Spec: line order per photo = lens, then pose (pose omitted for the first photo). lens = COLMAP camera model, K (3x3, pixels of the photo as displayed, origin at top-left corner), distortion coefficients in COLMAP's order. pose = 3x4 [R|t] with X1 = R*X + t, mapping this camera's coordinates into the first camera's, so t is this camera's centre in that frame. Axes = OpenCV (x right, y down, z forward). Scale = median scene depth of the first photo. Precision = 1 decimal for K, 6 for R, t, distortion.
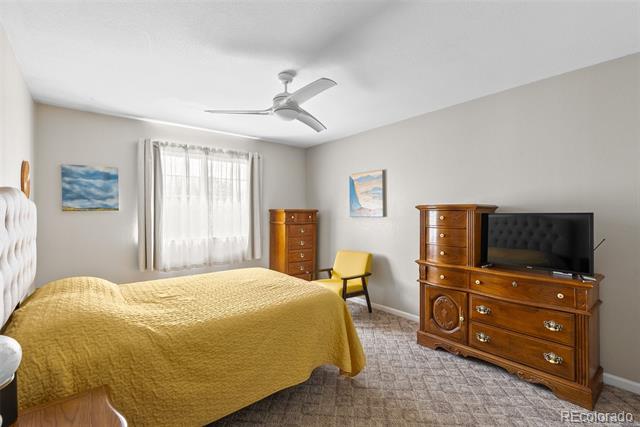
lens RADIAL K [[292.0, 0, 319.3], [0, 292.0, 211.9], [0, 0, 1]] dist [-0.005523, 0.000001]
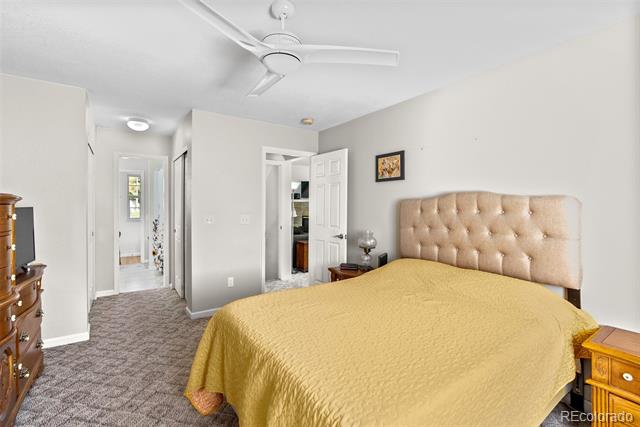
lens RADIAL K [[292.0, 0, 319.3], [0, 292.0, 211.9], [0, 0, 1]] dist [-0.005523, 0.000001]
pose [[-0.998367, 0.002478, 0.057066, -0.261797], [0.002692, 0.999990, 0.003681, 0.020833], [-0.057056, 0.003828, -0.998364, 1.867028]]
